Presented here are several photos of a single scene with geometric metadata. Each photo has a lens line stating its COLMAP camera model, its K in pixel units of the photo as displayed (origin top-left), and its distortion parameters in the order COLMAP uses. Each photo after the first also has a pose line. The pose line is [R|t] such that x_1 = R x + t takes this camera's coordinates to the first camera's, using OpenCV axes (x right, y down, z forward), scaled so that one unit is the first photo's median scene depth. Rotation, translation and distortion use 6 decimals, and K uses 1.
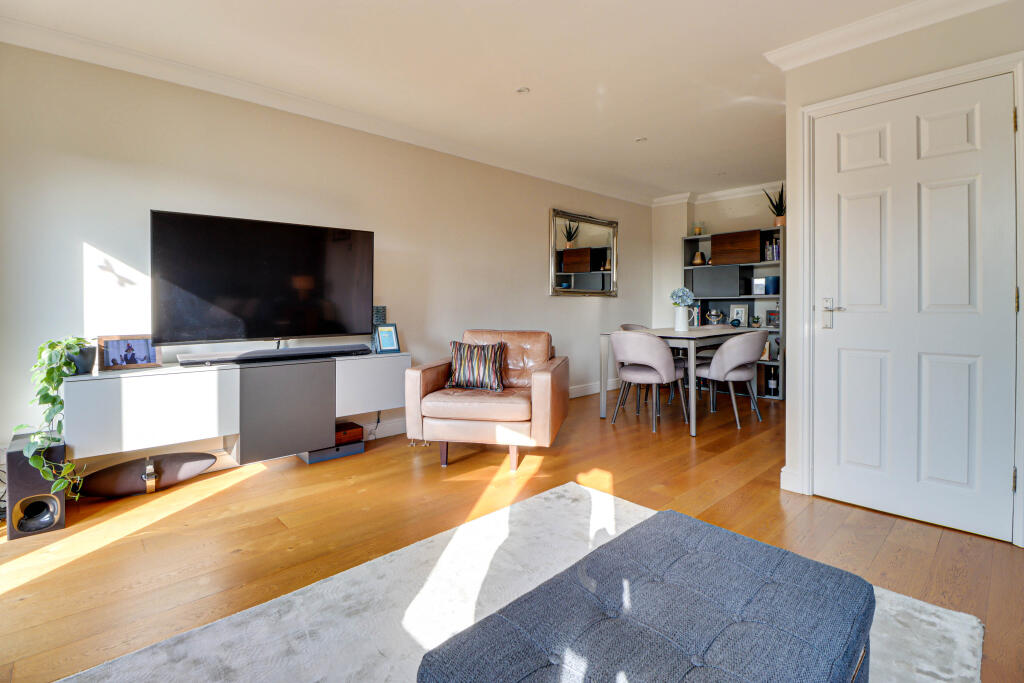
lens RADIAL K [[495.7, 0, 520.5], [0, 495.7, 303.9], [0, 0, 1]] dist [-0.000916, -0.000729]
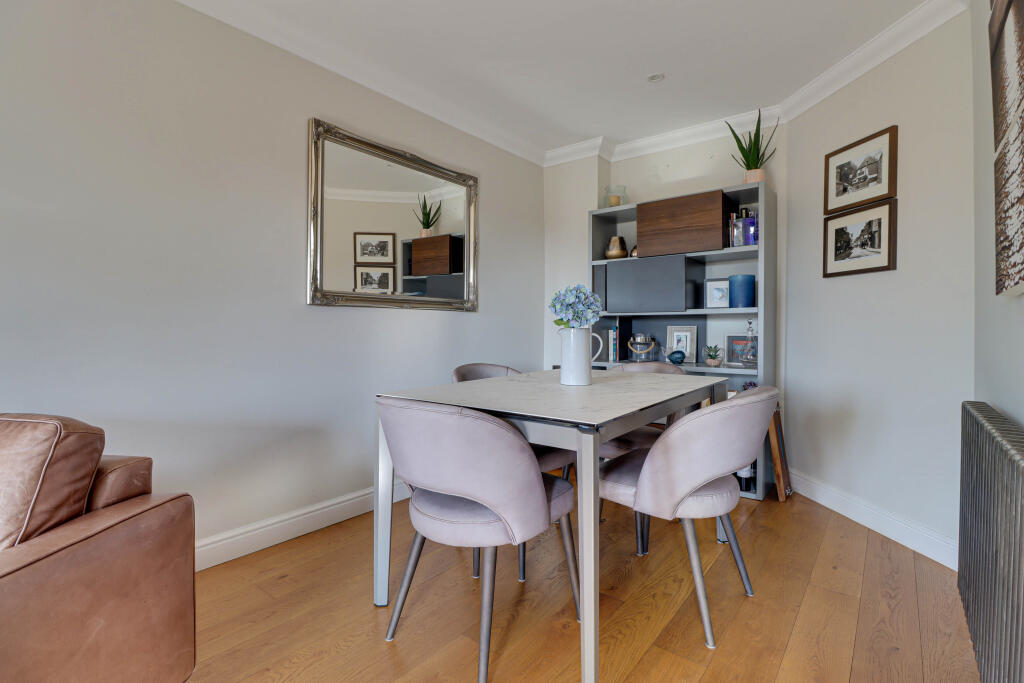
lens RADIAL K [[495.7, 0, 511.1], [0, 495.7, 331.9], [0, 0, 1]] dist [-0.000916, -0.000729]
pose [[0.991687, 0.001280, 0.128669, 0.168019], [-0.002839, 0.999925, 0.011939, 0.002429], [-0.128644, -0.012206, 0.991616, 0.452090]]
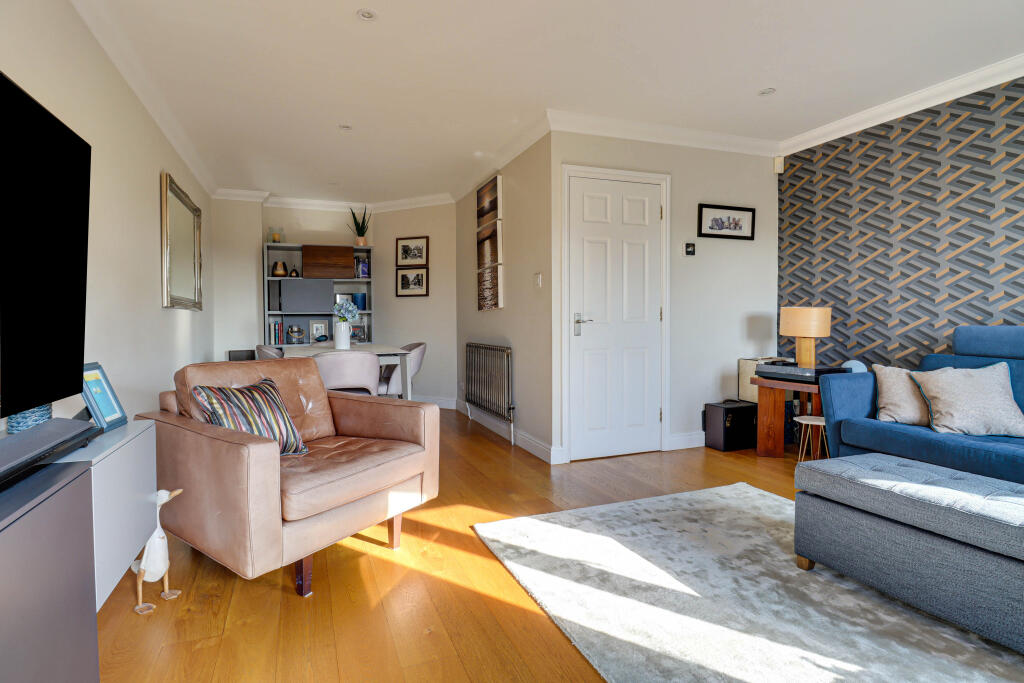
lens RADIAL K [[495.7, 0, 490.3], [0, 495.7, 331.1], [0, 0, 1]] dist [-0.000916, -0.000729]
pose [[0.393441, -0.022498, 0.919075, -0.329691], [0.005511, 0.999740, 0.022113, 0.002740], [-0.919333, -0.003635, 0.393463, 0.317225]]
